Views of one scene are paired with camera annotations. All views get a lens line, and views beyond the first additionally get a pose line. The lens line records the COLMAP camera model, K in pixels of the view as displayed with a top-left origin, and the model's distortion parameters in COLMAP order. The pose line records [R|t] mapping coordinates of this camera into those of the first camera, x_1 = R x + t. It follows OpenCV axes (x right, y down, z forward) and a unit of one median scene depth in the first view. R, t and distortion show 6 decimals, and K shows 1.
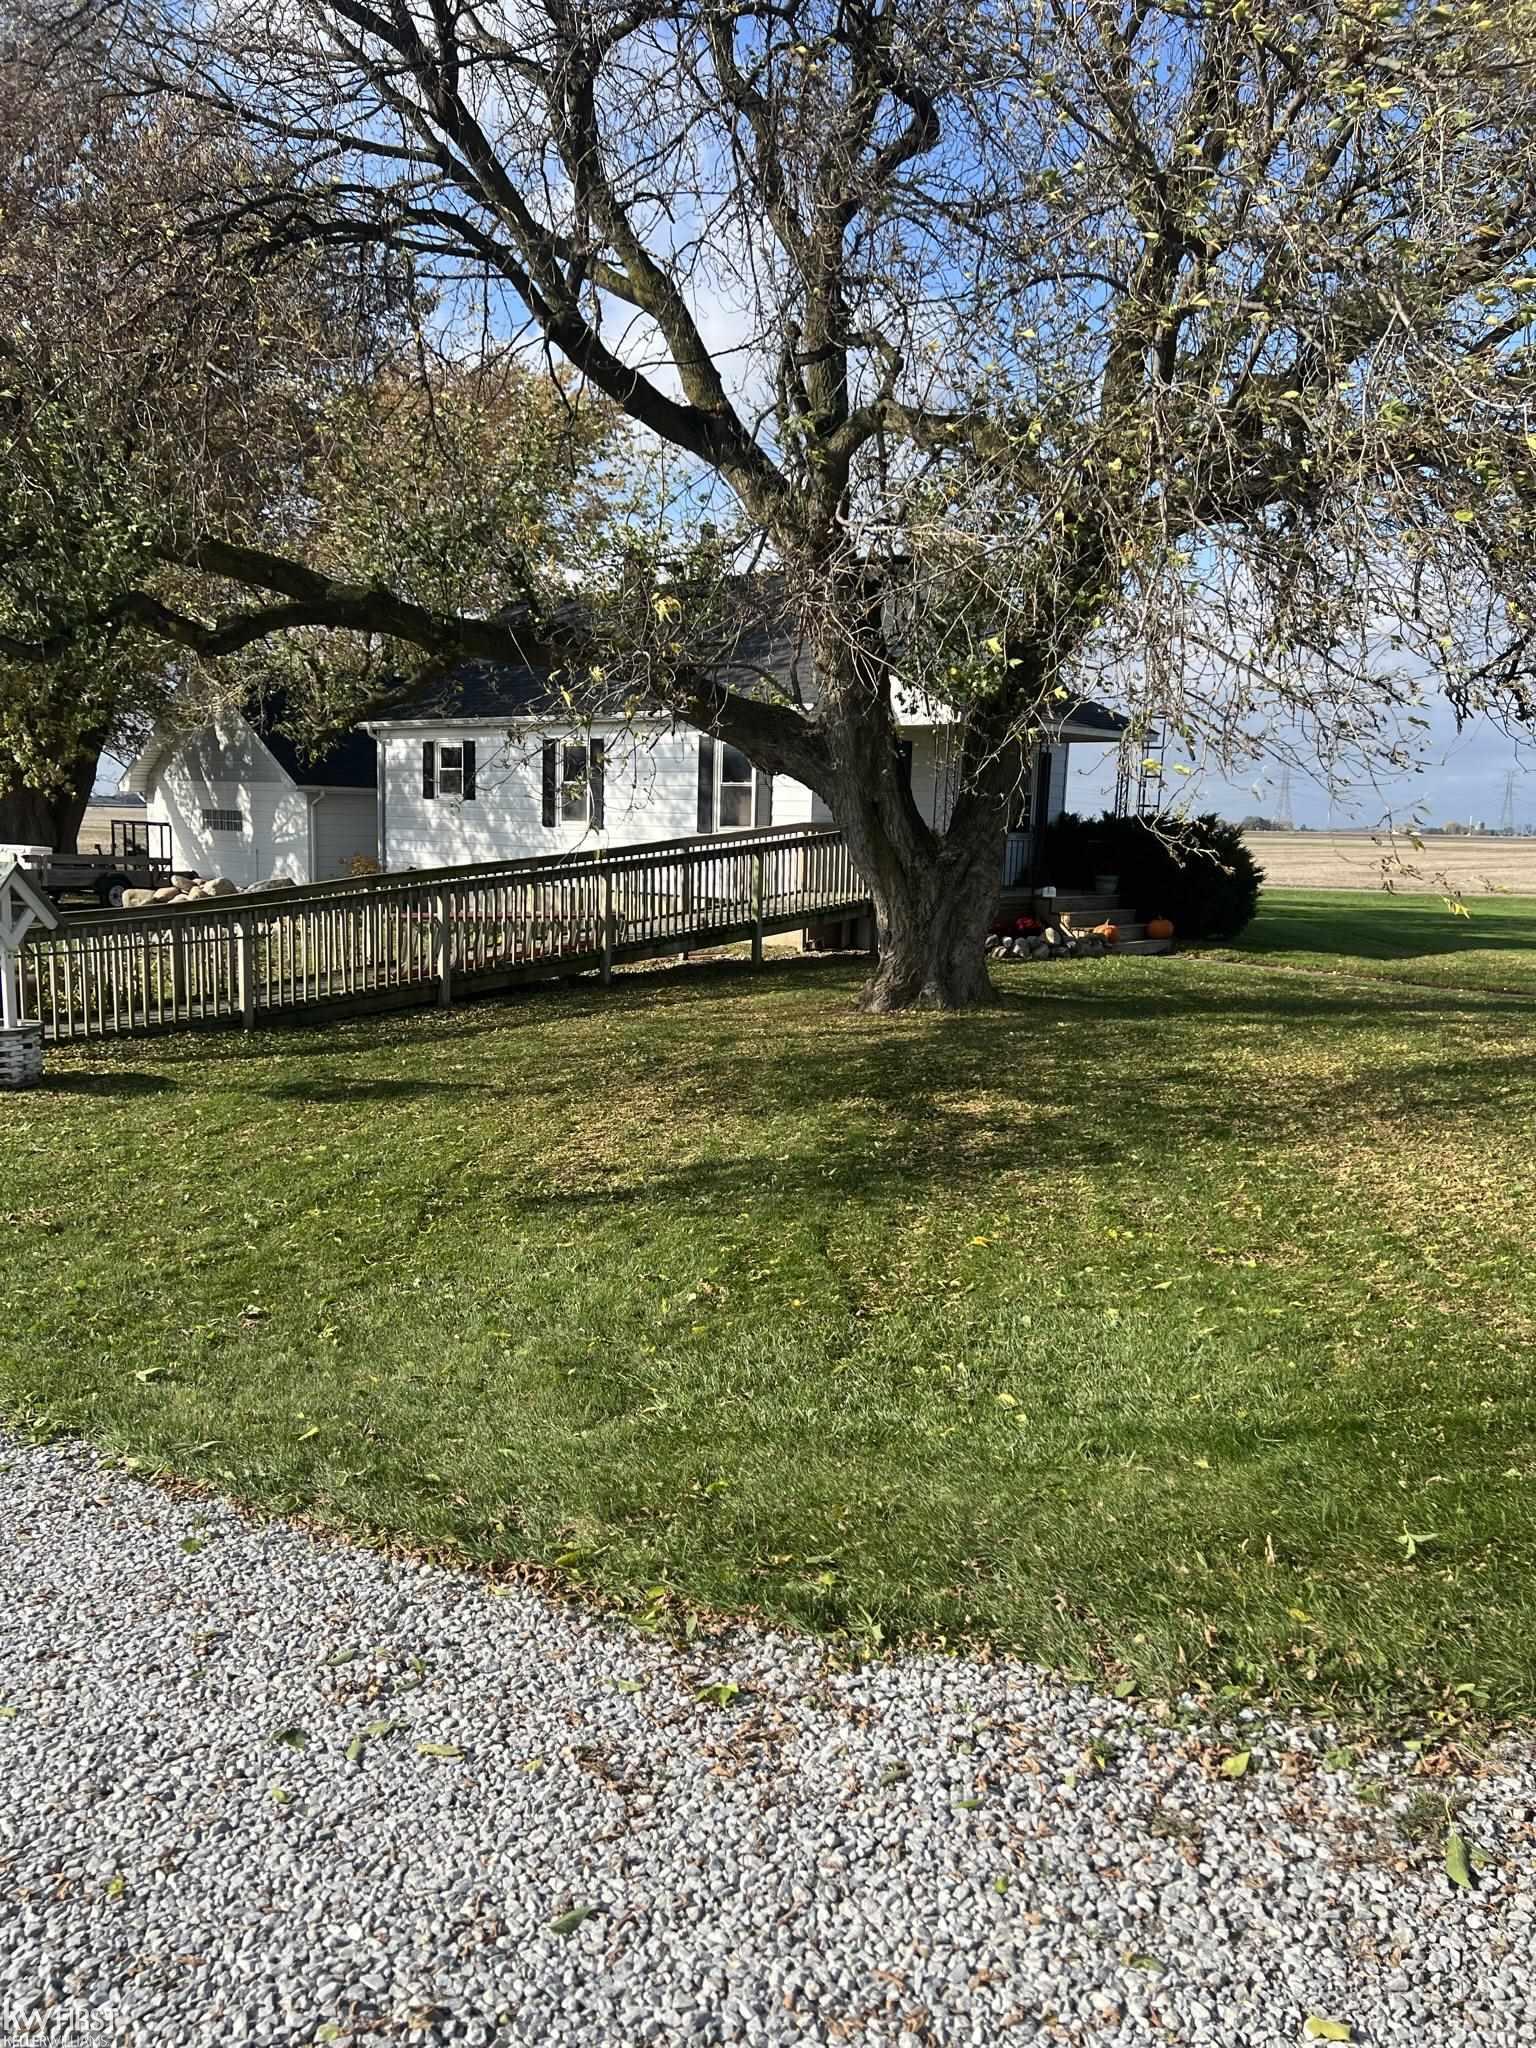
lens RADIAL K [[1533.4, 0, 766.5], [0, 1533.4, 1029.0], [0, 0, 1]] dist [0.056917, -0.053818]
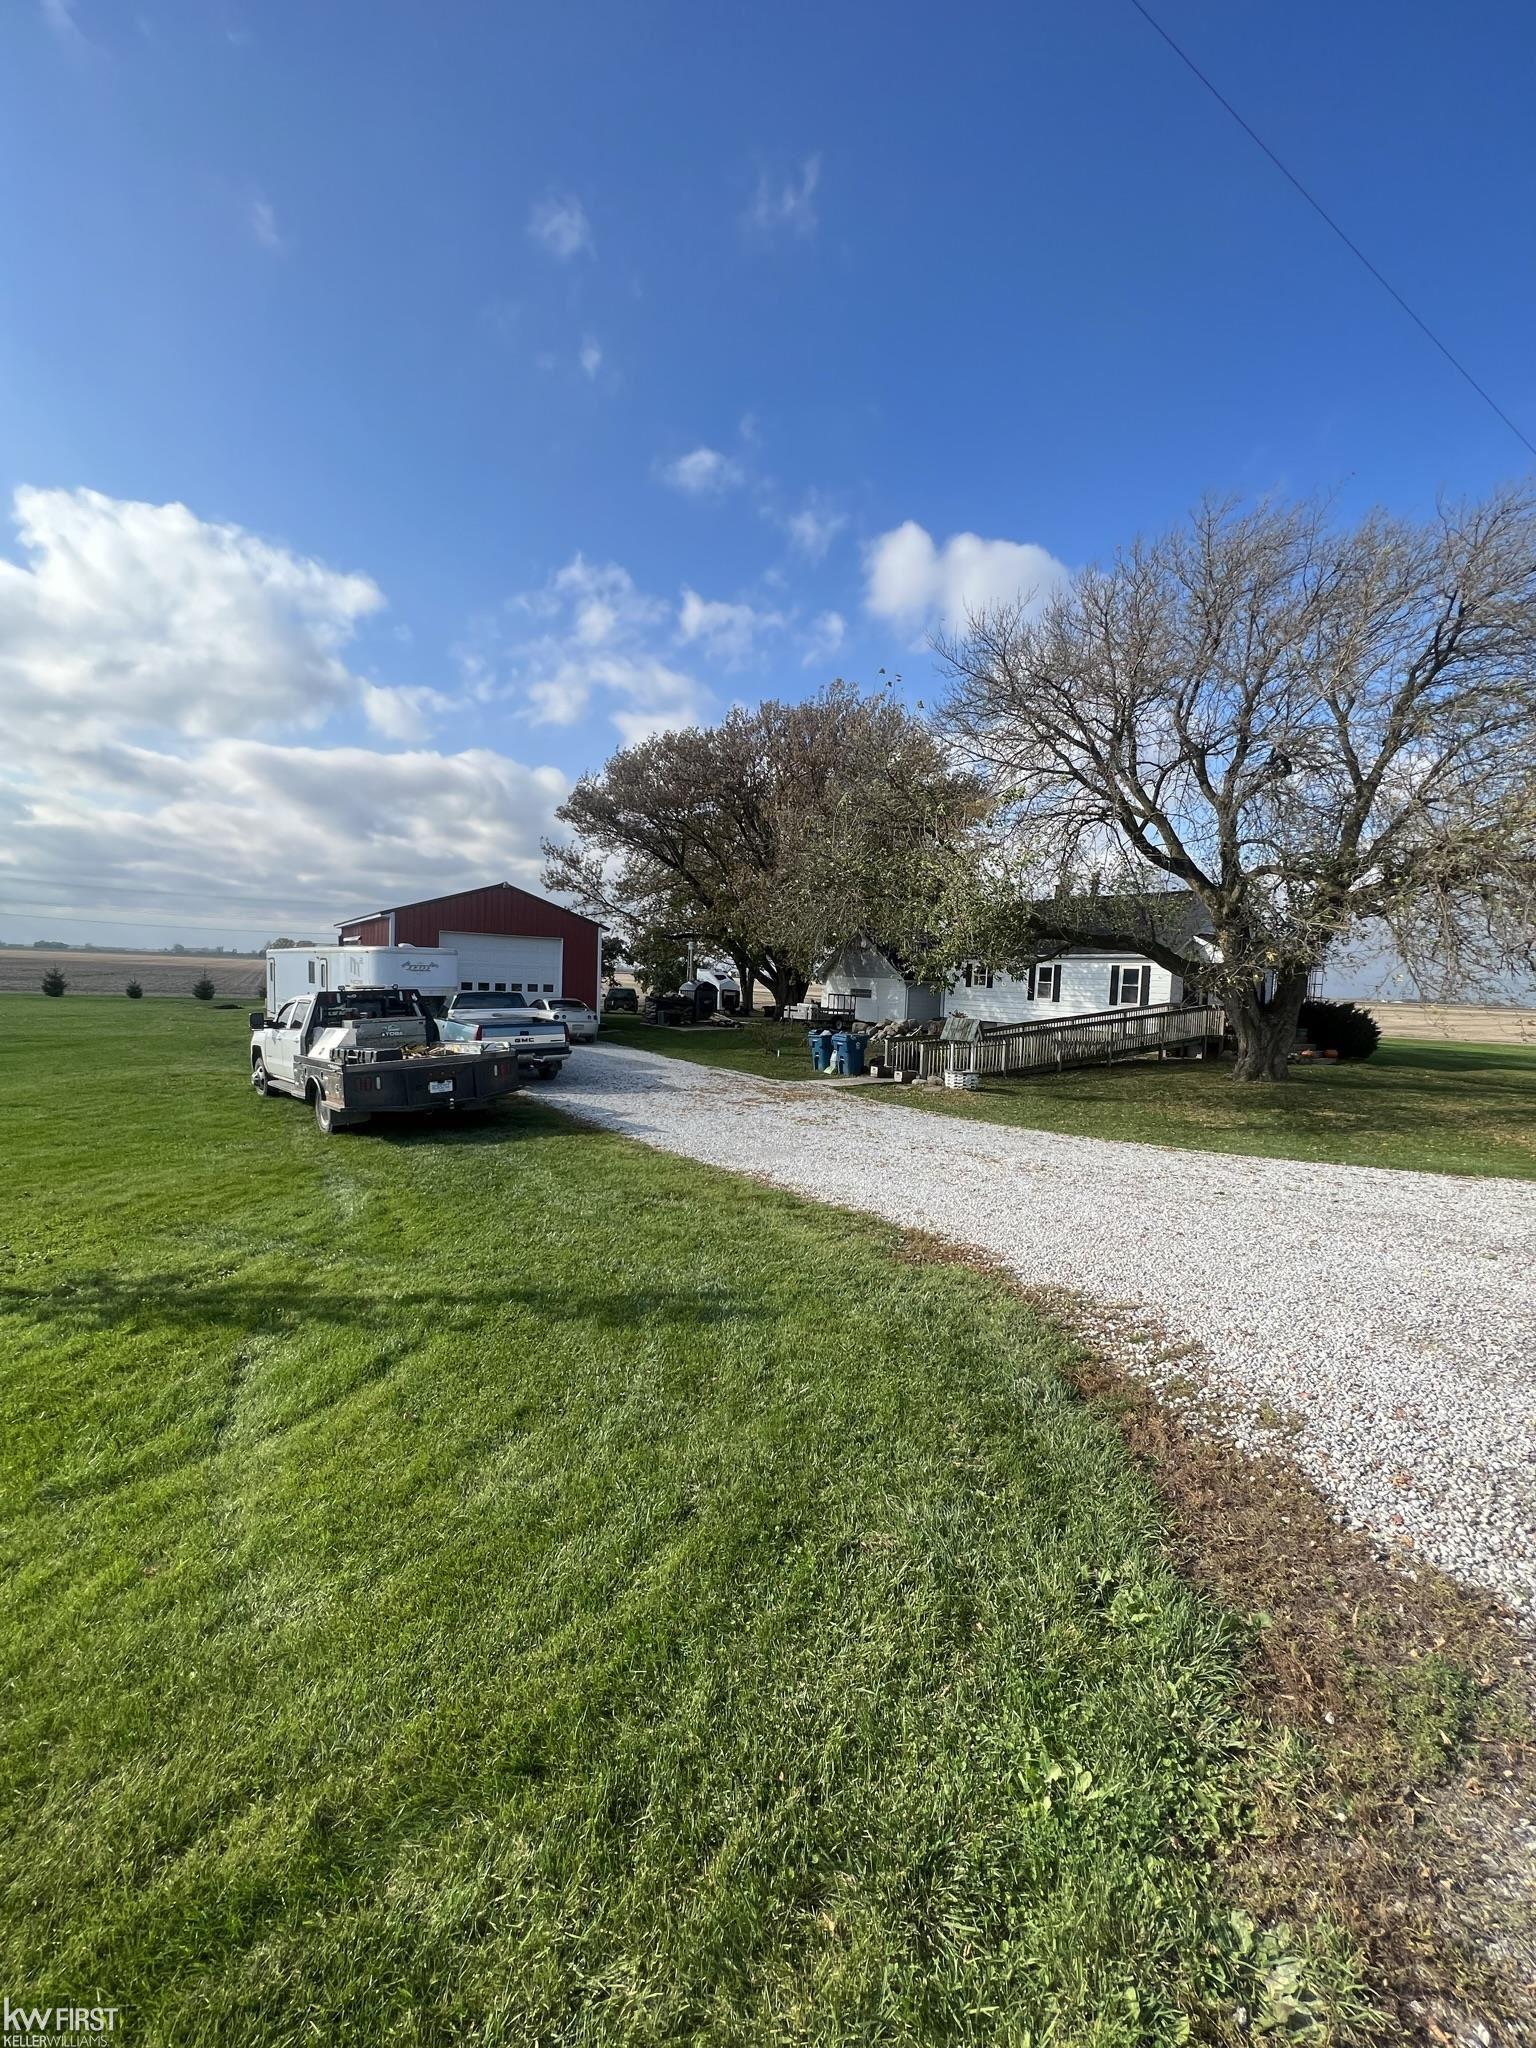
lens RADIAL K [[815.8, 0, 769.3], [0, 815.8, 1018.6], [0, 0, 1]] dist [-0.002452, 0.000159]
pose [[0.968637, 0.030125, -0.246646, -0.311515], [-0.052600, 0.994988, -0.085046, 0.036228], [0.242848, 0.095352, 0.965367, -0.451929]]
